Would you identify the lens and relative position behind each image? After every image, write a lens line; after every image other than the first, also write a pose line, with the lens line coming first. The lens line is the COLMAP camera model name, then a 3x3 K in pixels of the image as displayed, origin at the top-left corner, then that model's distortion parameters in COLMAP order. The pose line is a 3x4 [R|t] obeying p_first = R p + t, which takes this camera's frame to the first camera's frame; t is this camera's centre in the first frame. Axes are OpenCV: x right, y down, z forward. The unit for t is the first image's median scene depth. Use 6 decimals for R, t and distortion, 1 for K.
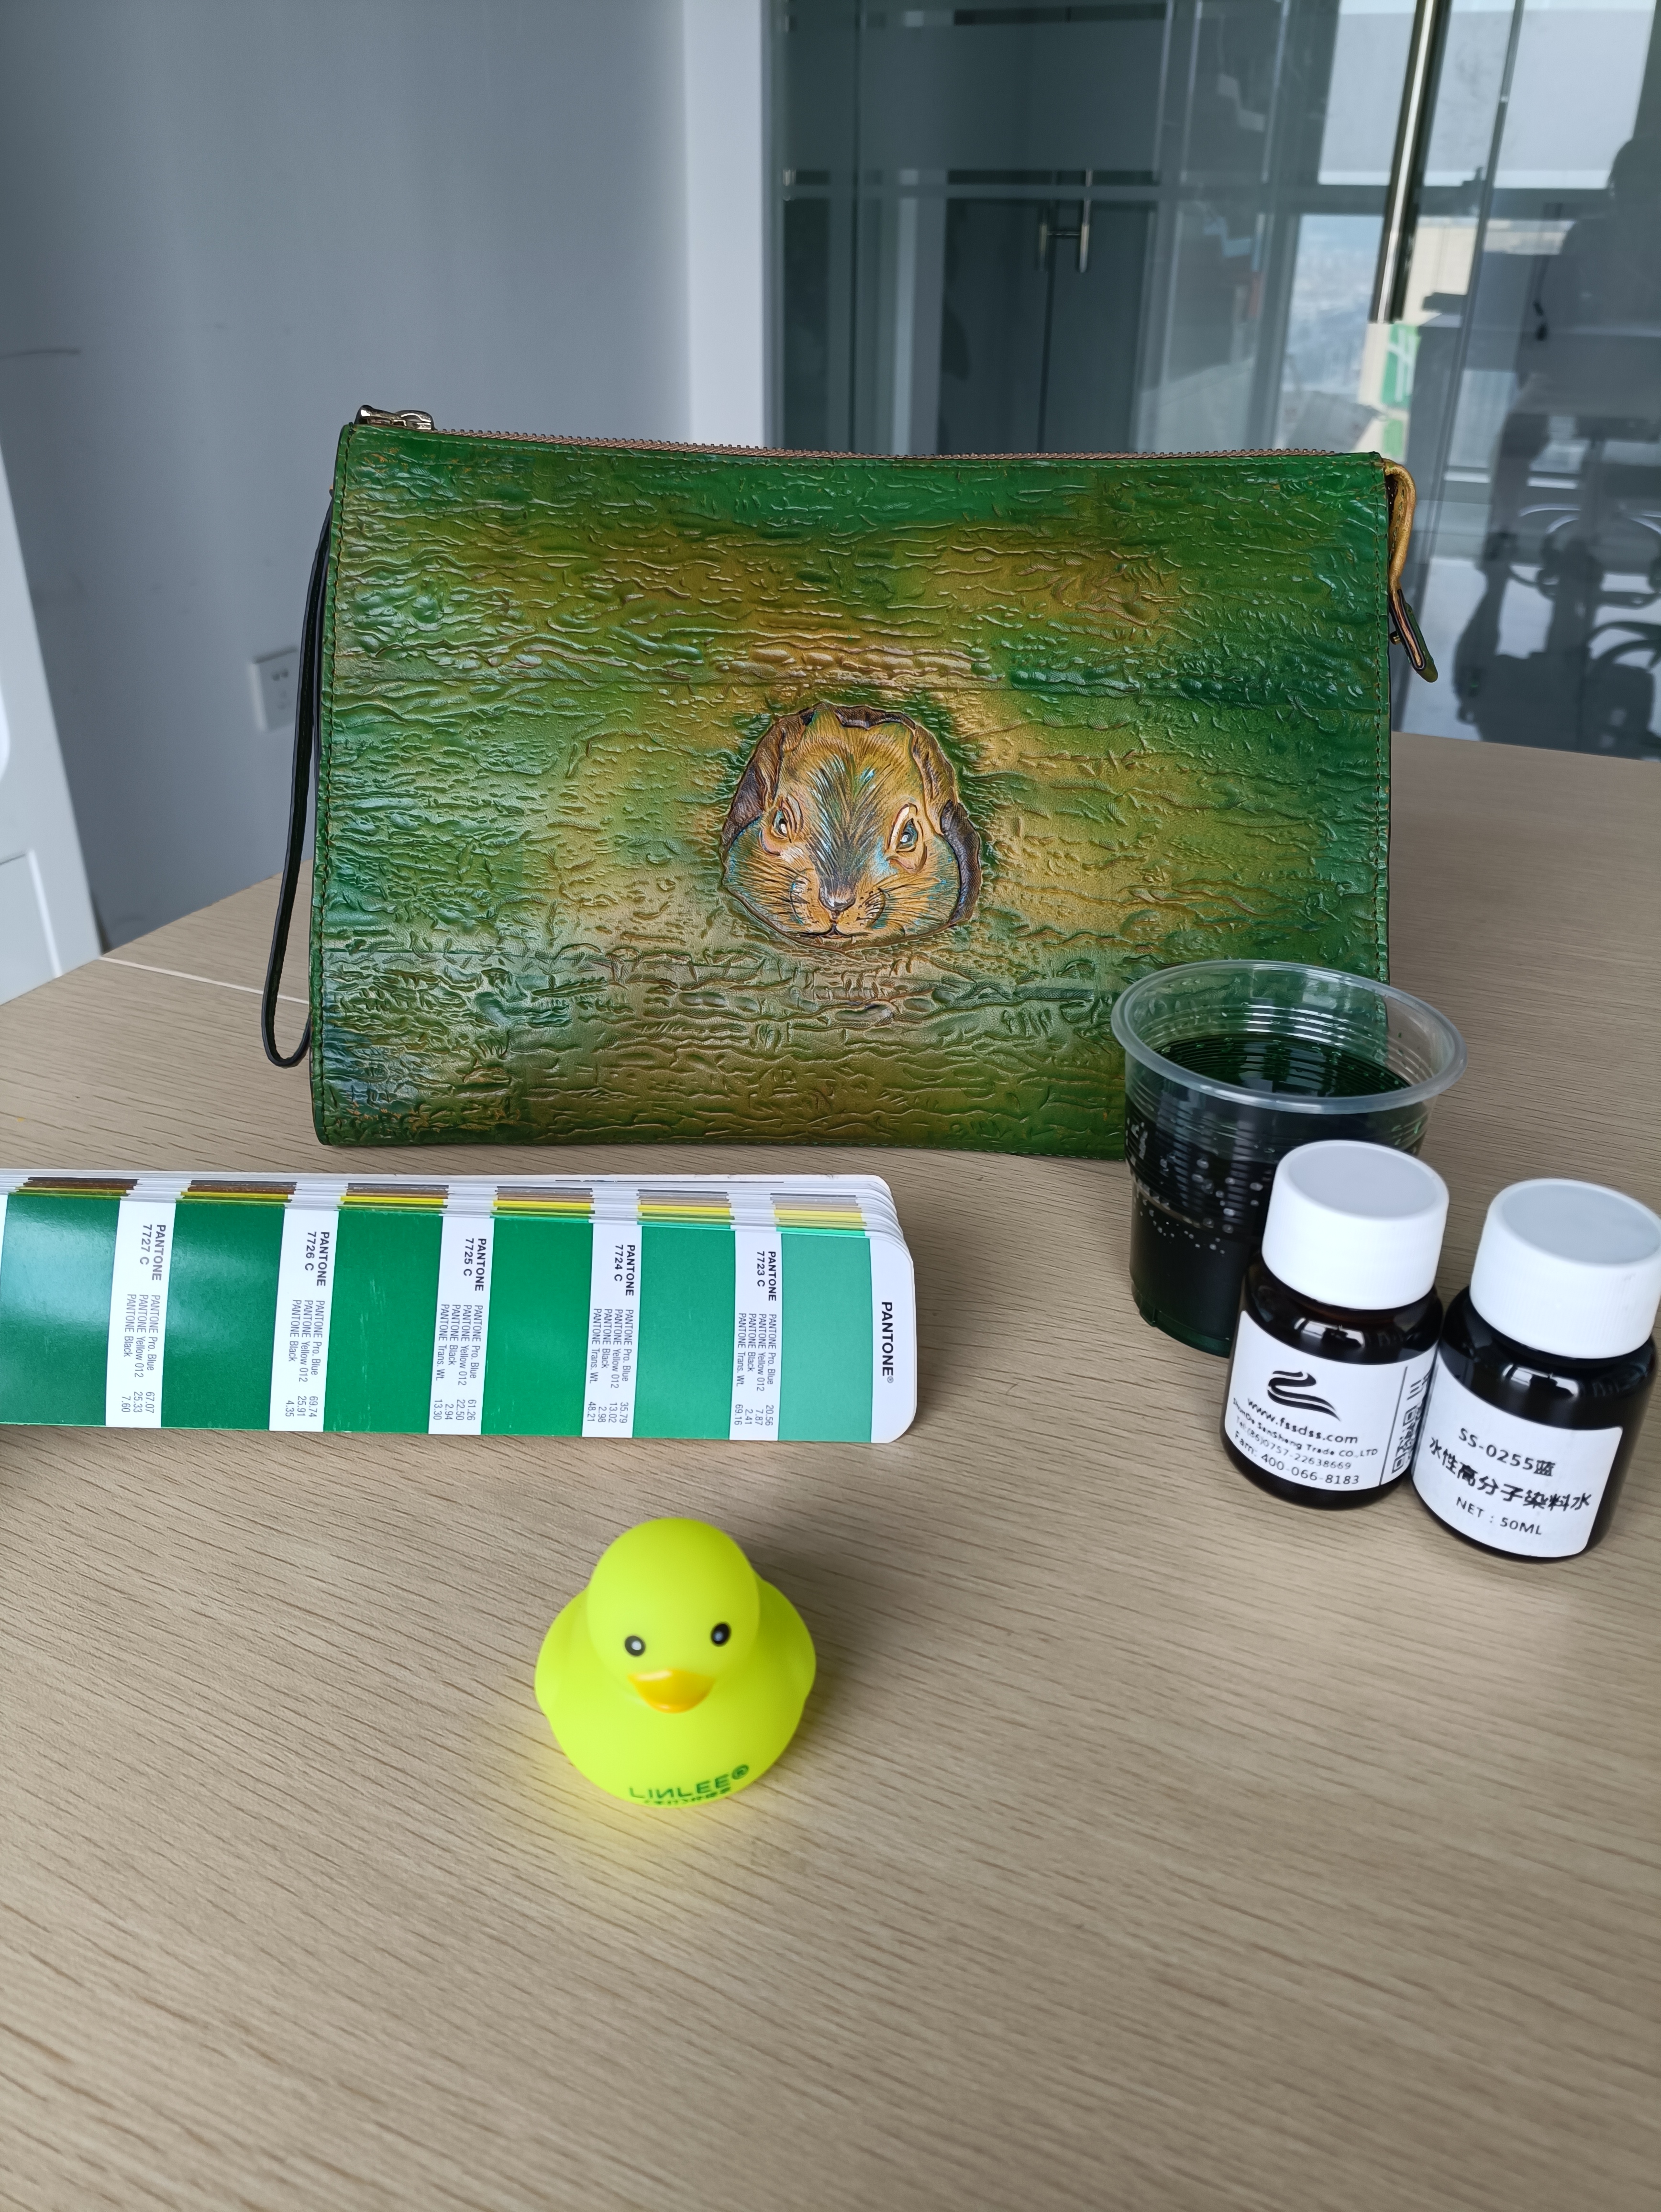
lens RADIAL K [[1686.1, 0, 835.2], [0, 1686.1, 1107.8], [0, 0, 1]] dist [-0.031946, 0.010360]
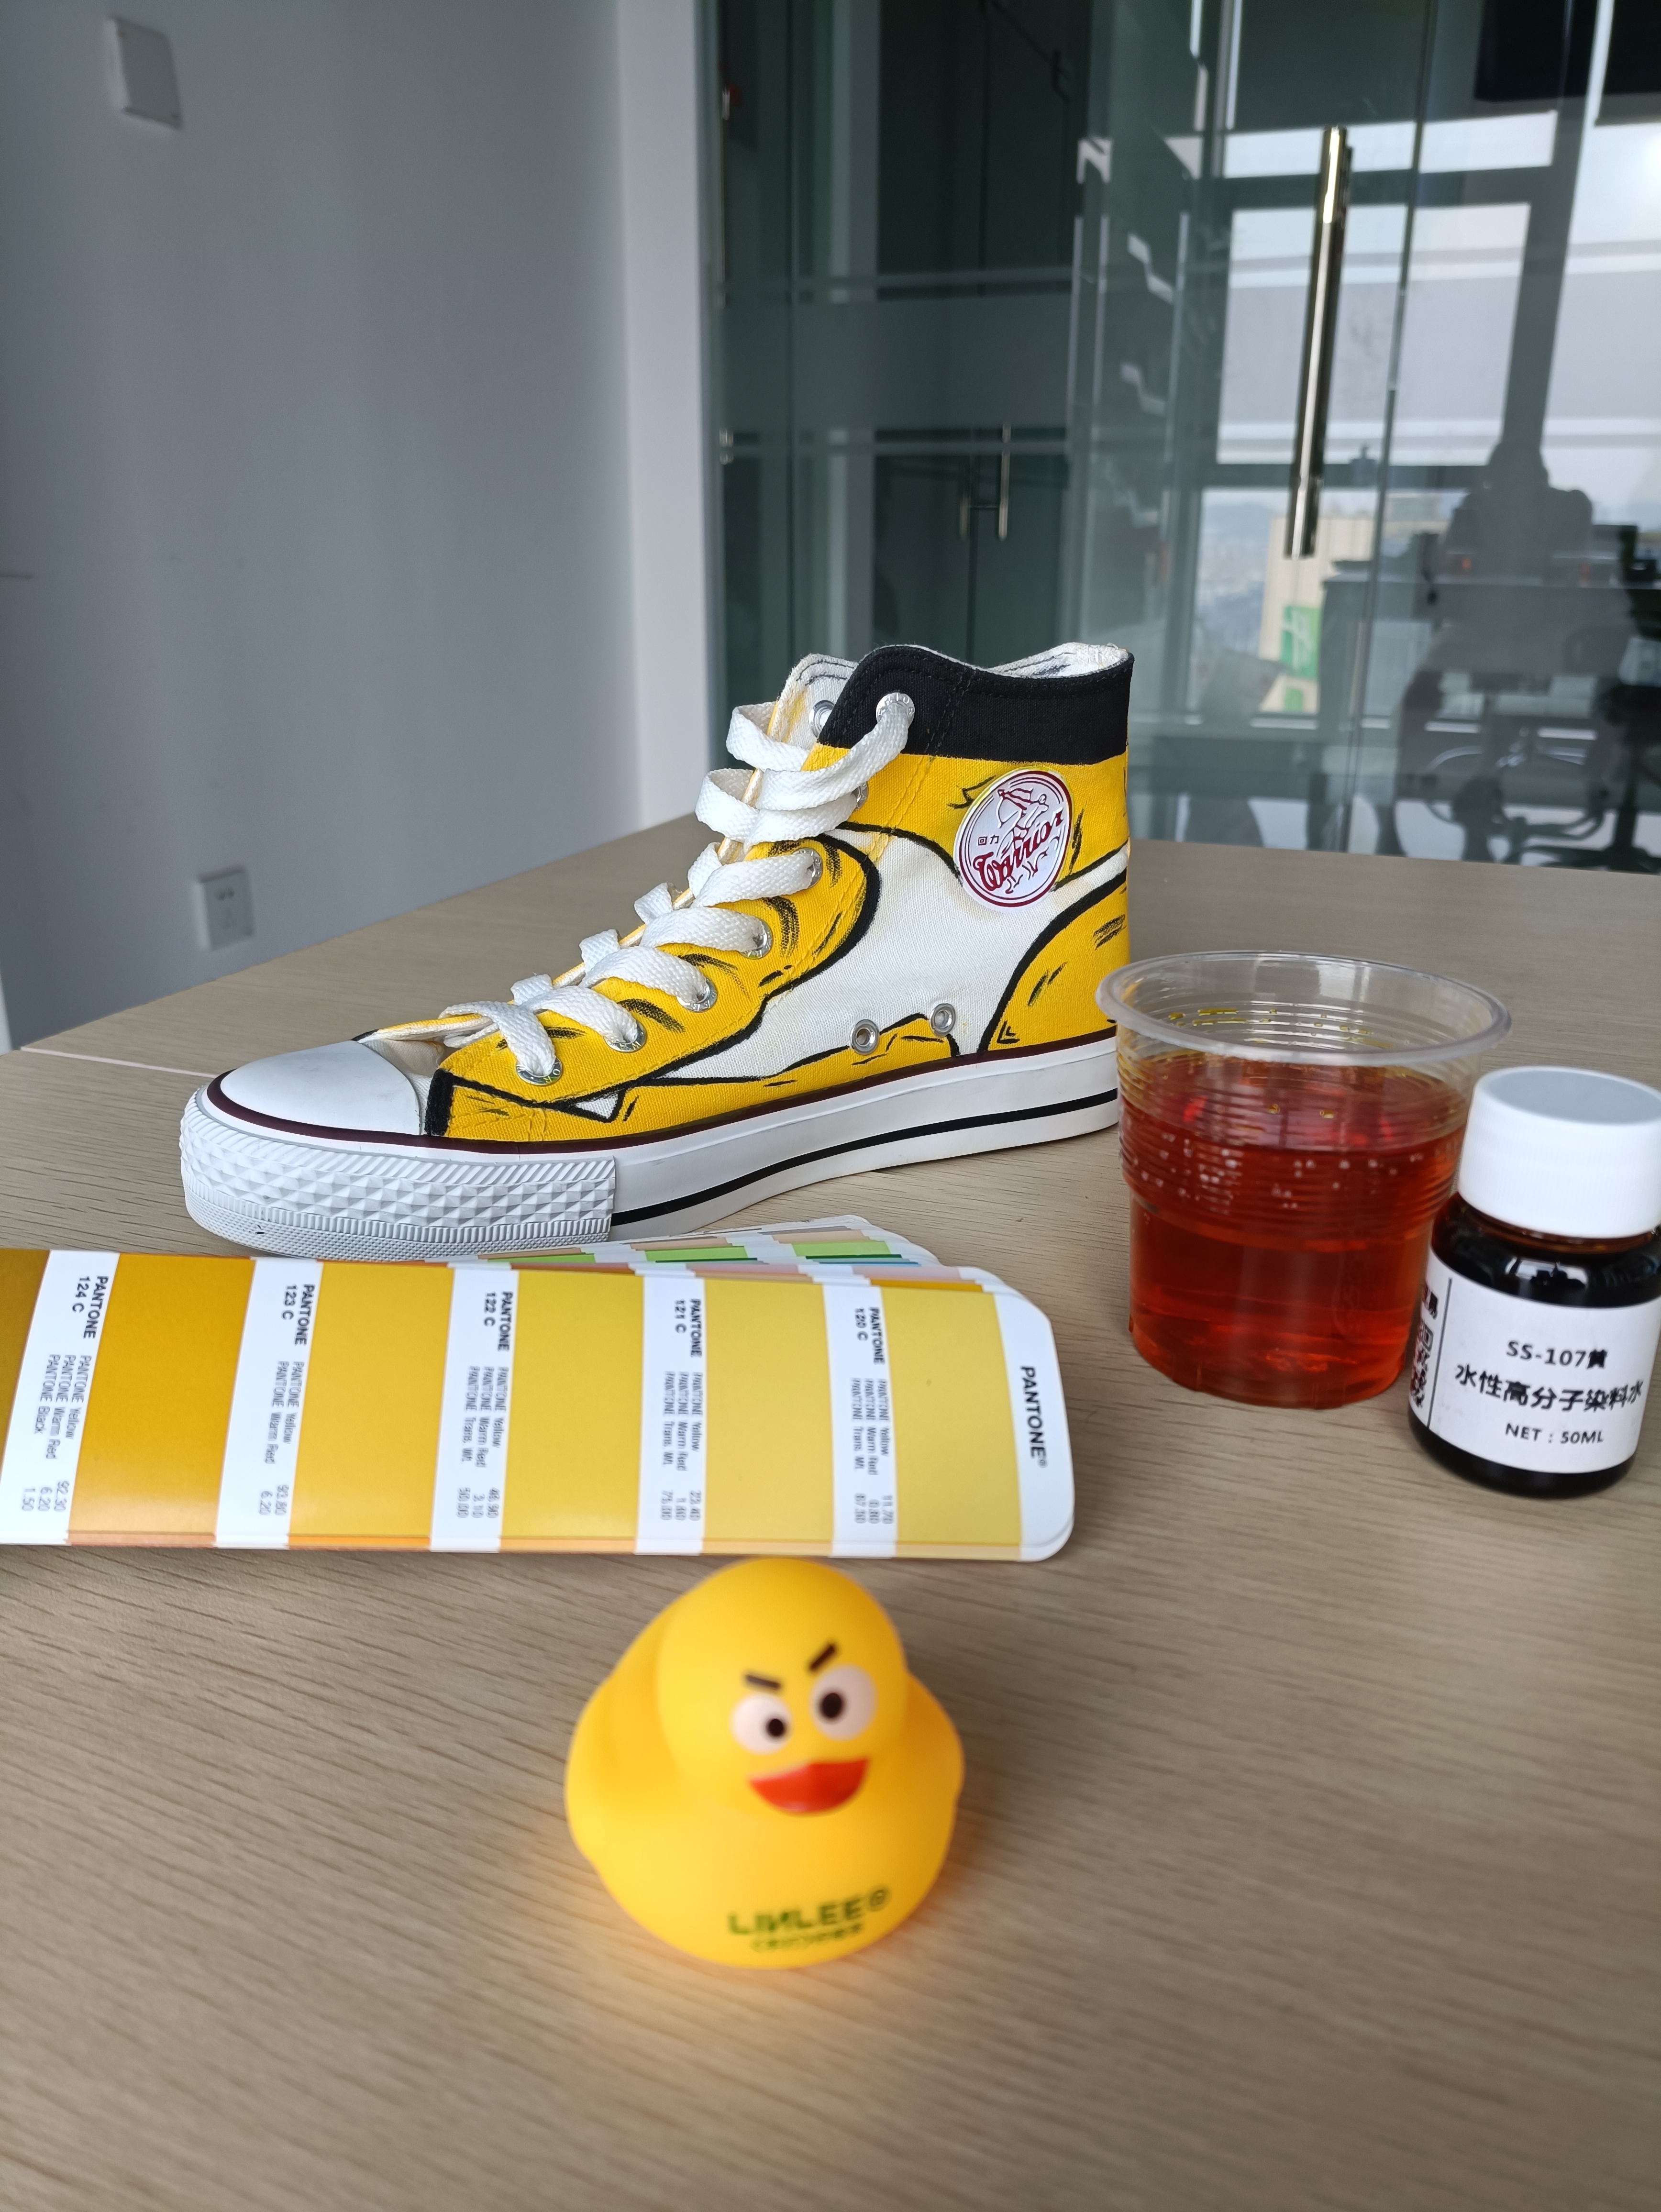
lens RADIAL K [[1686.1, 0, 831.6], [0, 1686.1, 1110.4], [0, 0, 1]] dist [-0.031946, 0.010360]
pose [[0.999102, -0.019338, 0.037701, -0.070378], [0.024937, 0.987722, -0.154221, 0.186407], [-0.034256, 0.155023, 0.987317, 0.193784]]
